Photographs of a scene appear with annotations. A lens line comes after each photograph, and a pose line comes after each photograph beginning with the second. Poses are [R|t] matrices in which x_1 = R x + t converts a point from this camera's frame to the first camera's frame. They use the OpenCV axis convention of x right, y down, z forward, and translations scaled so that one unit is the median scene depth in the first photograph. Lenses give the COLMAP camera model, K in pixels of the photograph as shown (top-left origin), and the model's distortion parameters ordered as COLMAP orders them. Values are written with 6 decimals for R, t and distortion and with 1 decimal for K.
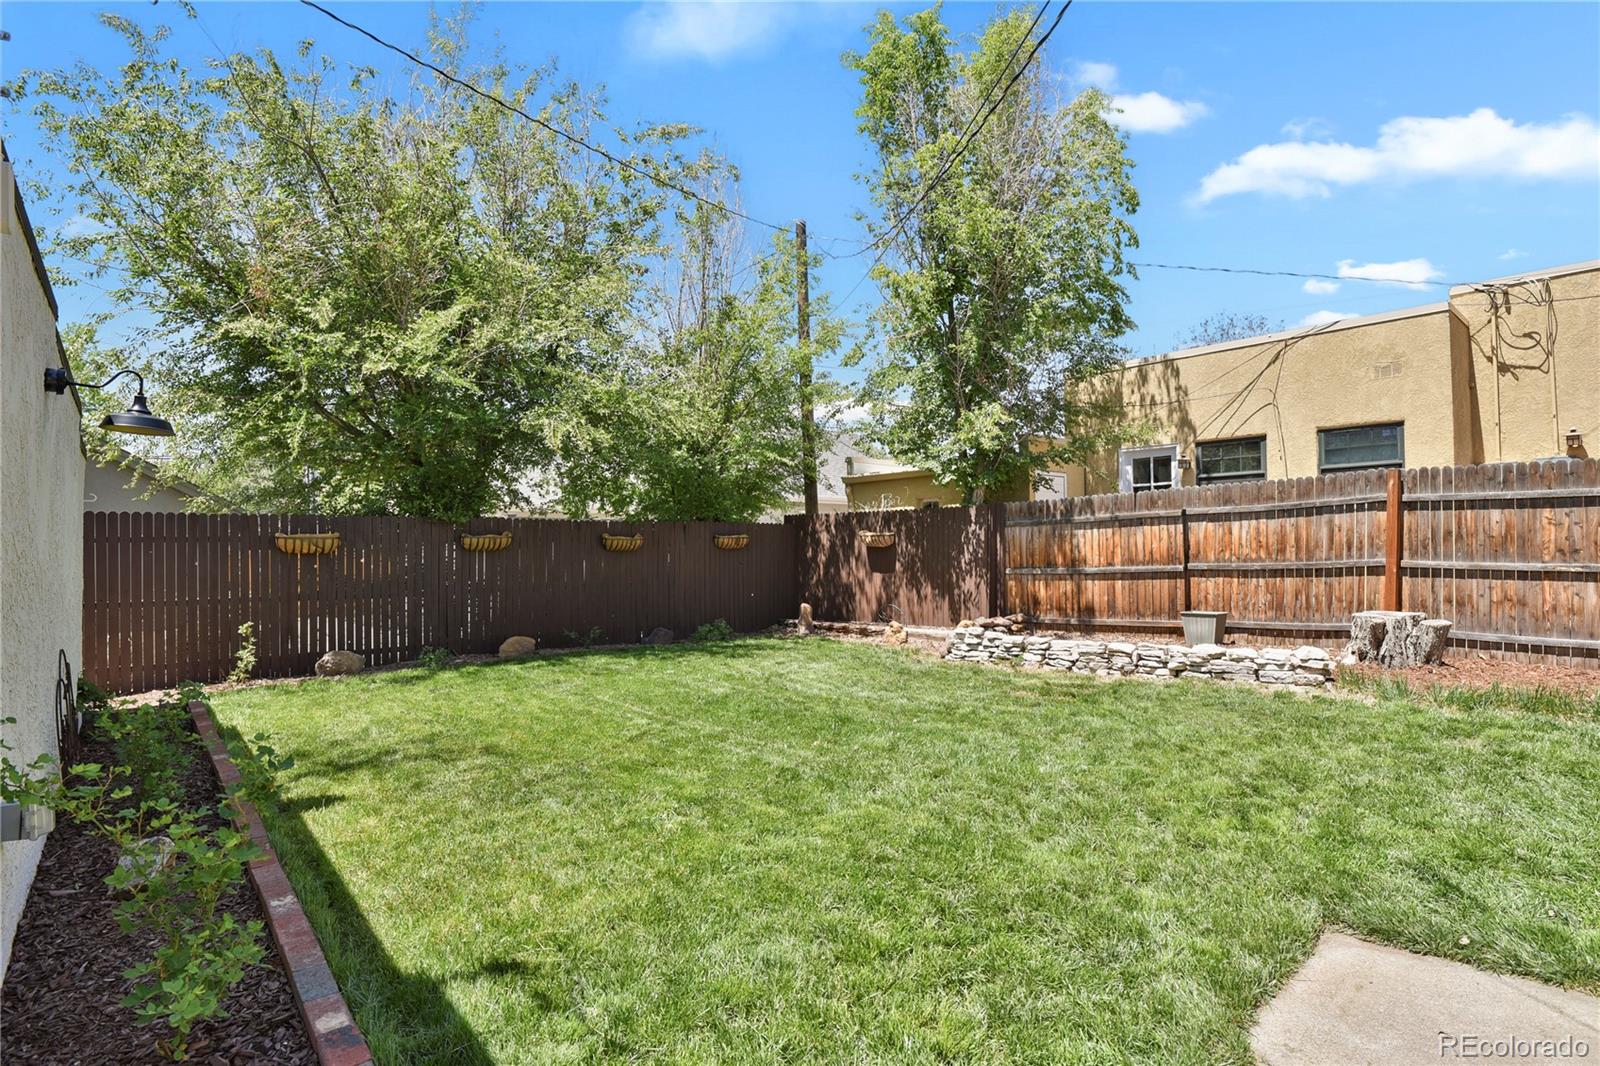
lens RADIAL K [[794.3, 0, 808.6], [0, 794.3, 531.9], [0, 0, 1]] dist [-0.020201, -0.001402]
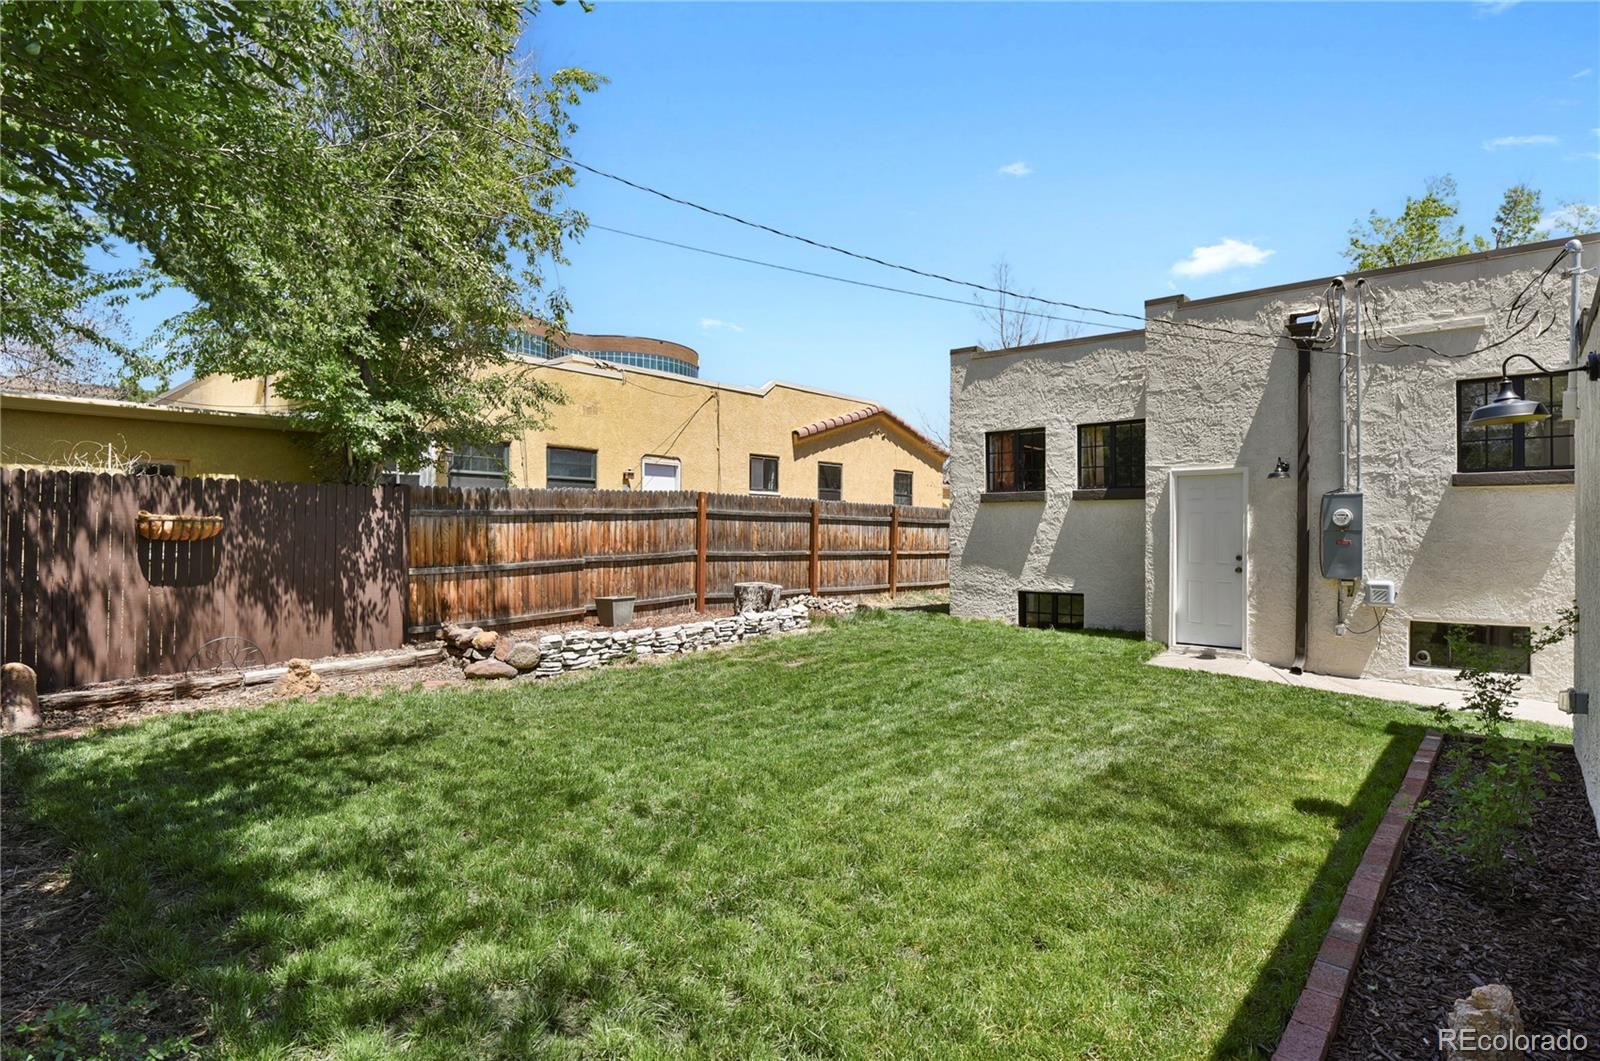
lens RADIAL K [[794.3, 0, 806.0], [0, 794.3, 533.2], [0, 0, 1]] dist [-0.020201, -0.001402]
pose [[-0.119249, 0.014583, 0.992757, -0.641531], [-0.019337, 0.999668, -0.017007, 0.018545], [-0.992676, -0.021225, -0.118927, 0.773217]]
